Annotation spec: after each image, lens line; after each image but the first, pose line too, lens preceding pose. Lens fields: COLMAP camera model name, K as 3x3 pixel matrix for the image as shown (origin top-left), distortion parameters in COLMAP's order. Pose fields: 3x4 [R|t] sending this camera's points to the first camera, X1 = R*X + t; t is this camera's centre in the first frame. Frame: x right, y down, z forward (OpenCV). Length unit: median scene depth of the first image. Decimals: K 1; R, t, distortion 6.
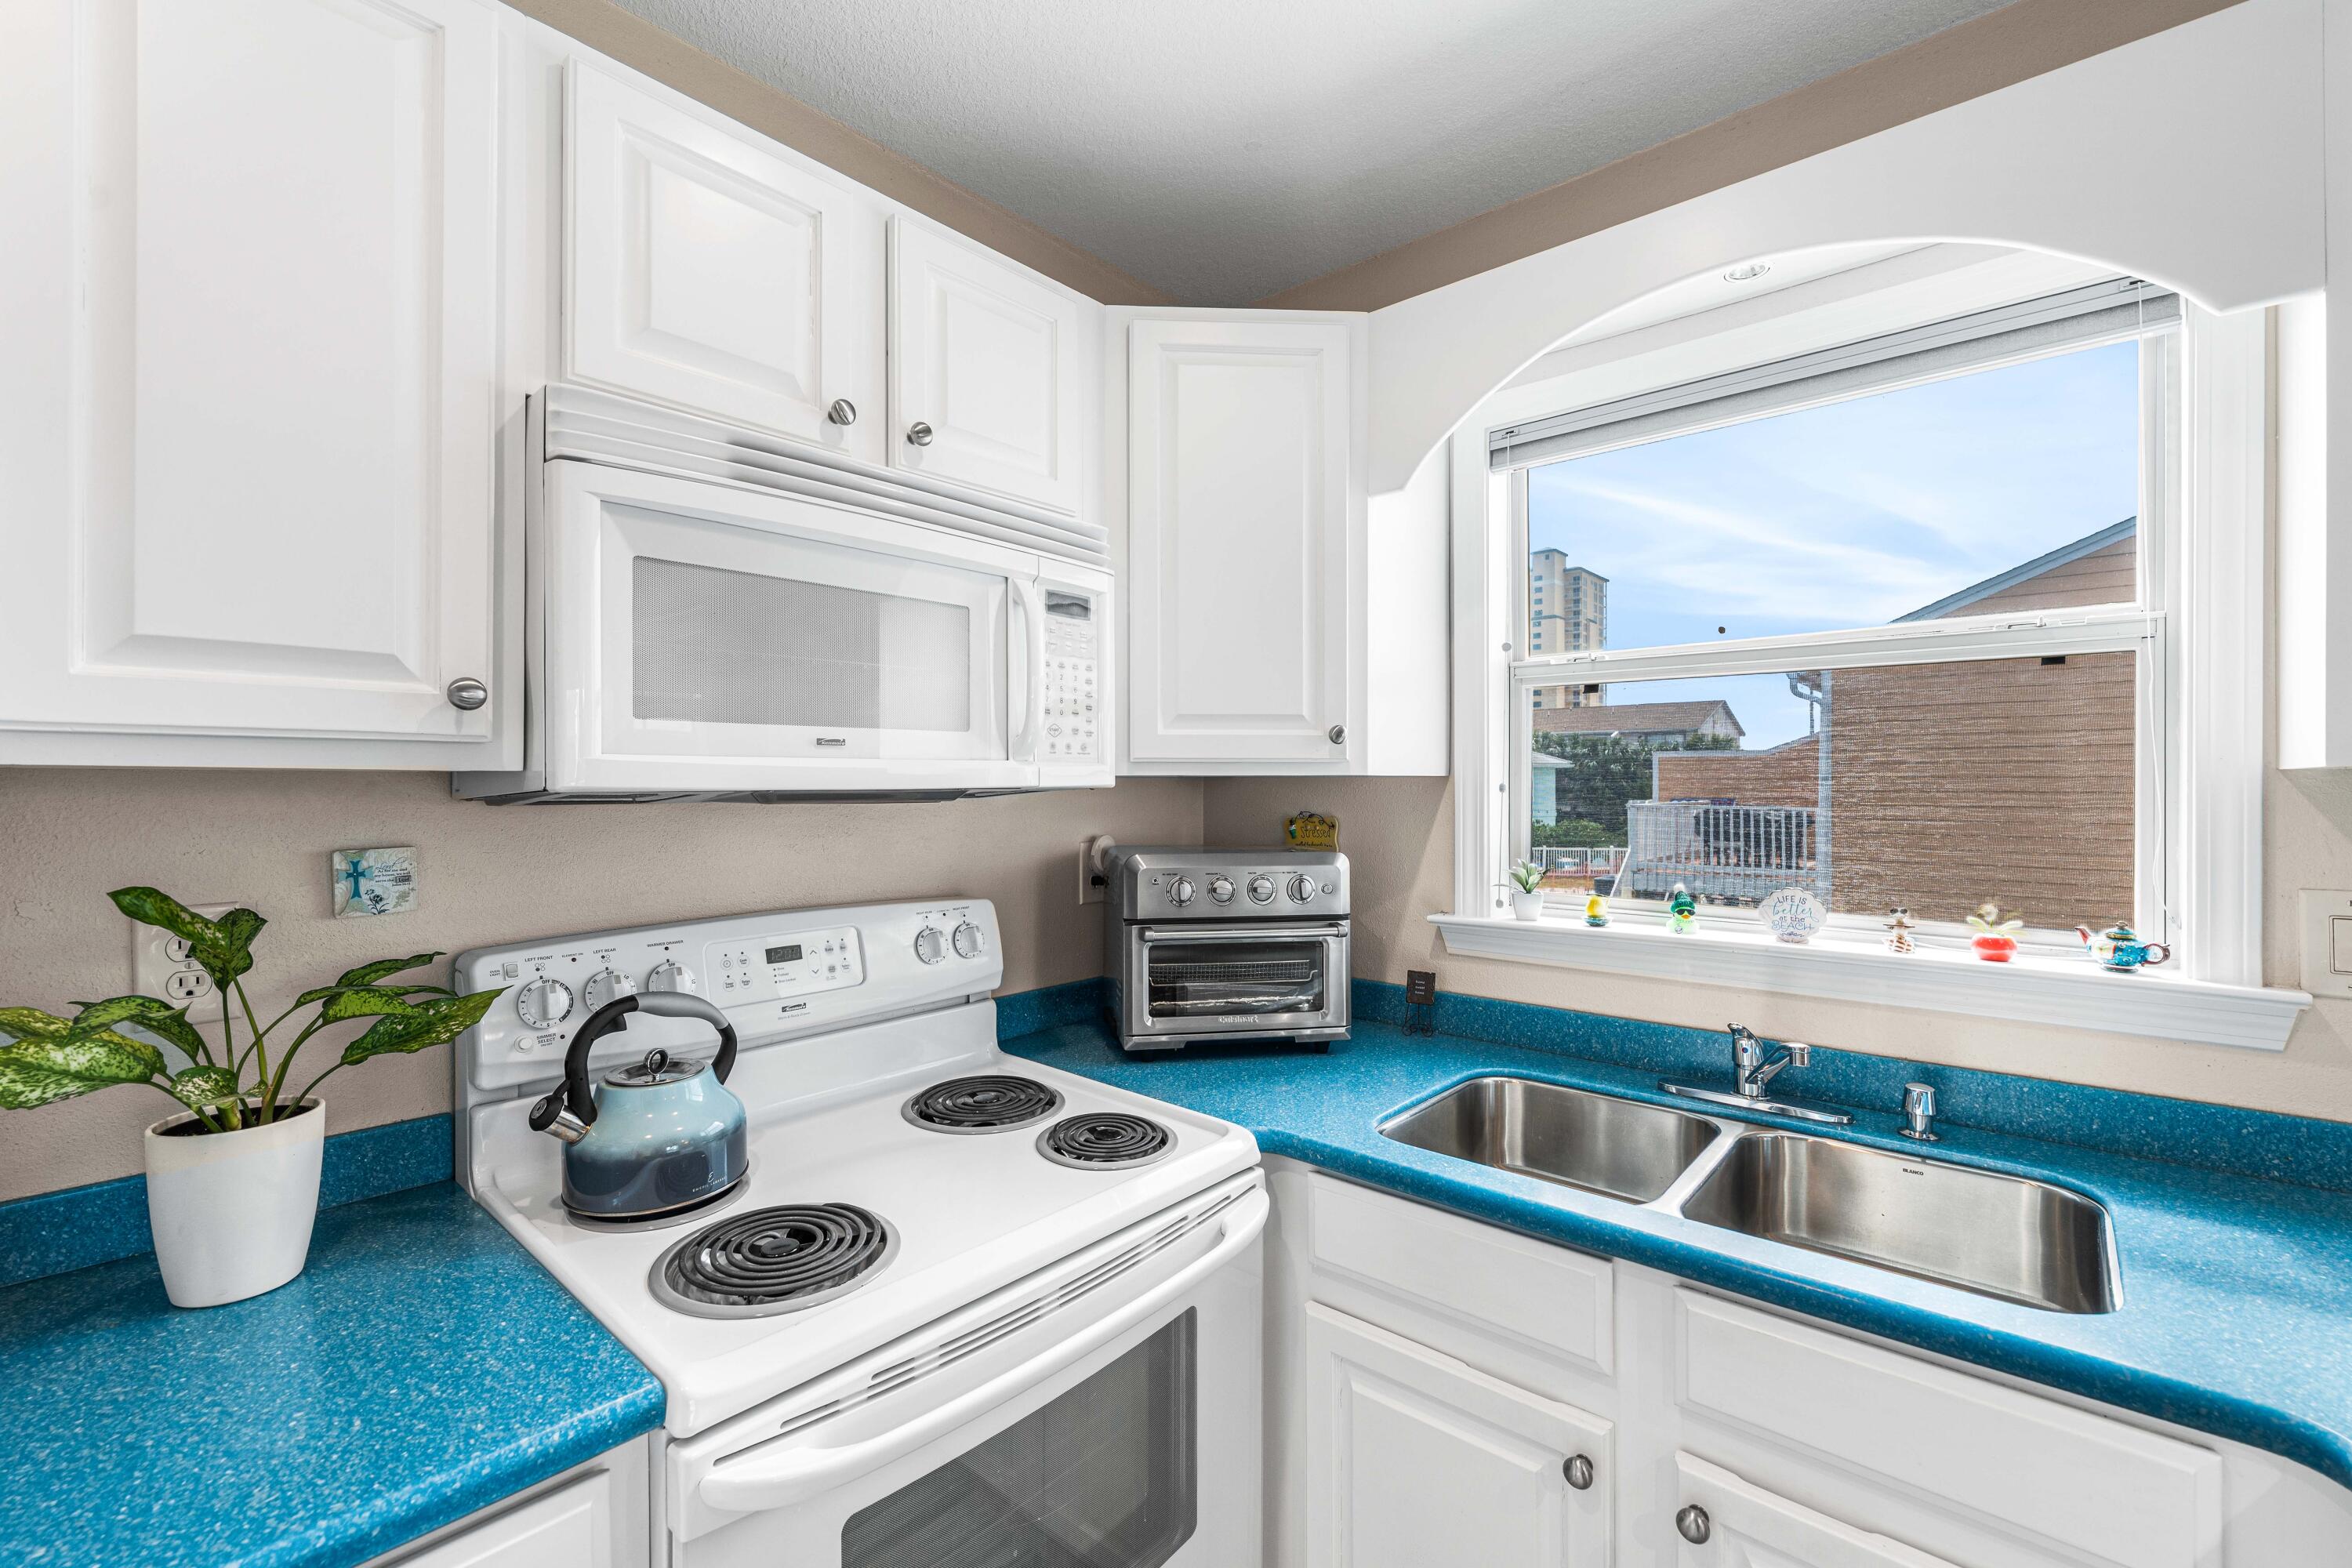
lens RADIAL K [[1008.6, 0, 1183.9], [0, 1008.6, 786.7], [0, 0, 1]] dist [0.005744, 0.000323]
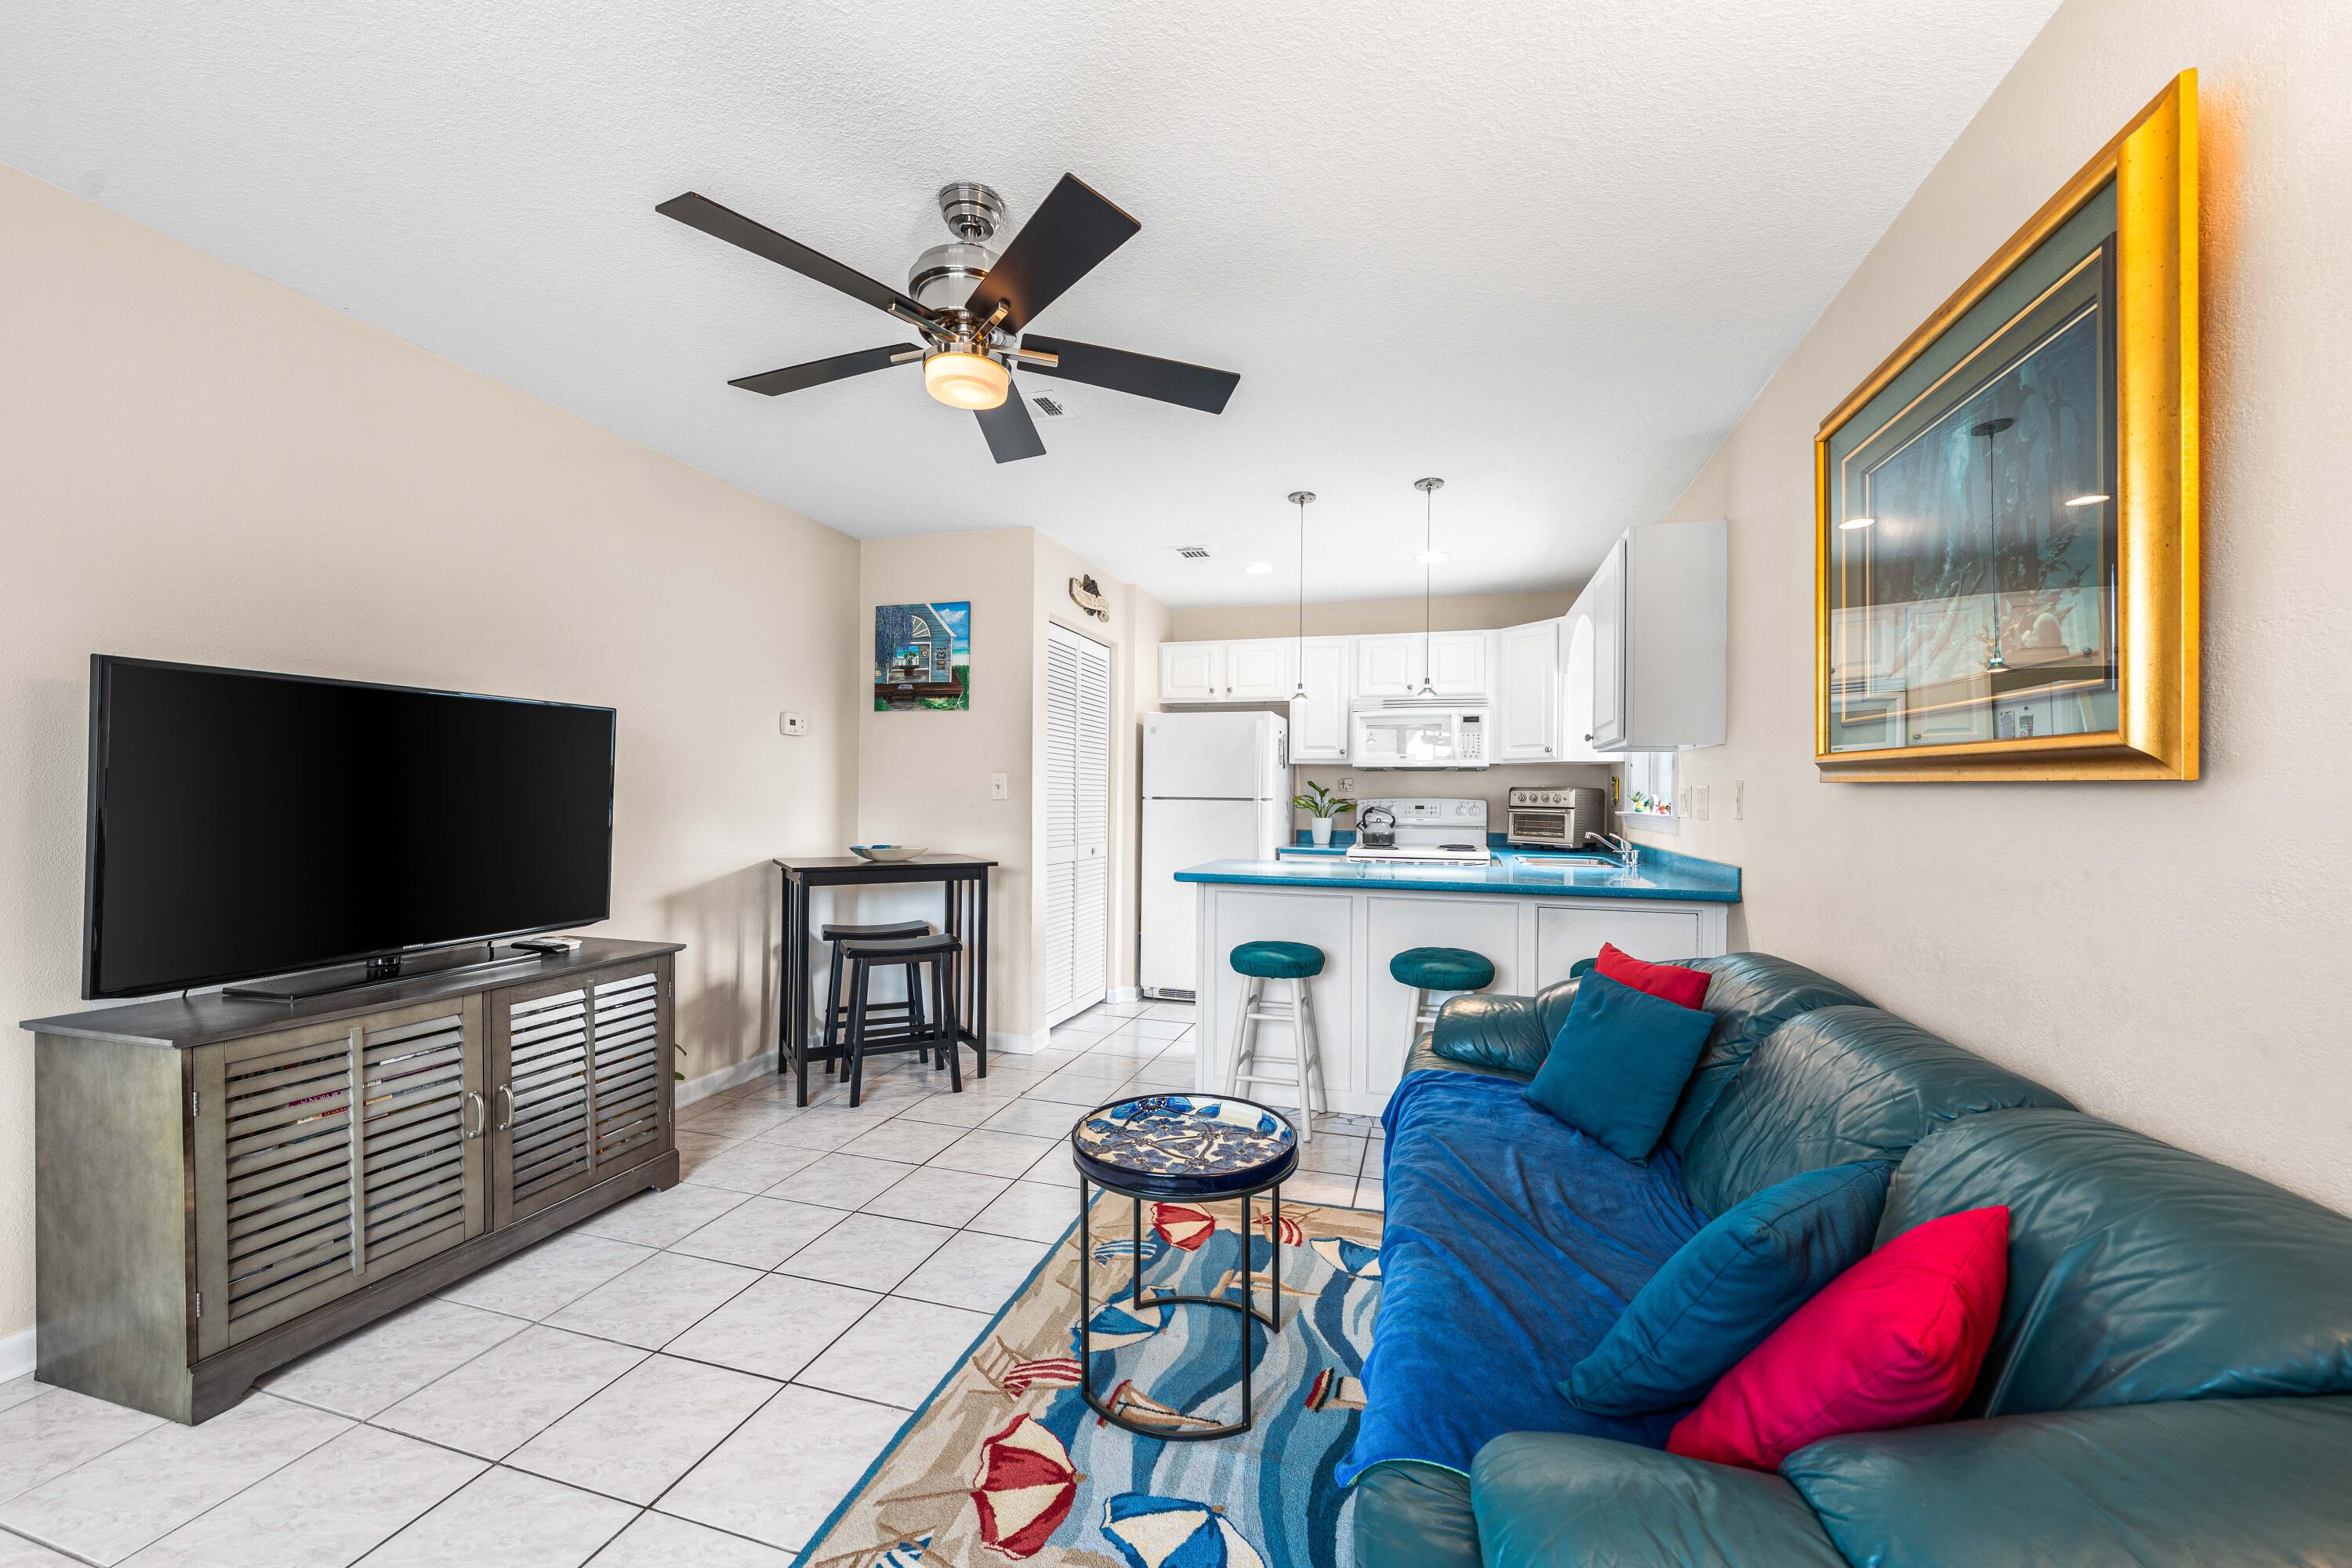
lens RADIAL K [[884.5, 0, 1176.2], [0, 884.5, 786.2], [0, 0, 1]] dist [0.001348, 0.000074]
pose [[0.409303, -0.000238, -0.912398, 2.765865], [-0.012175, 0.999910, -0.005723, 0.119774], [0.912317, 0.013450, 0.409264, -1.559496]]
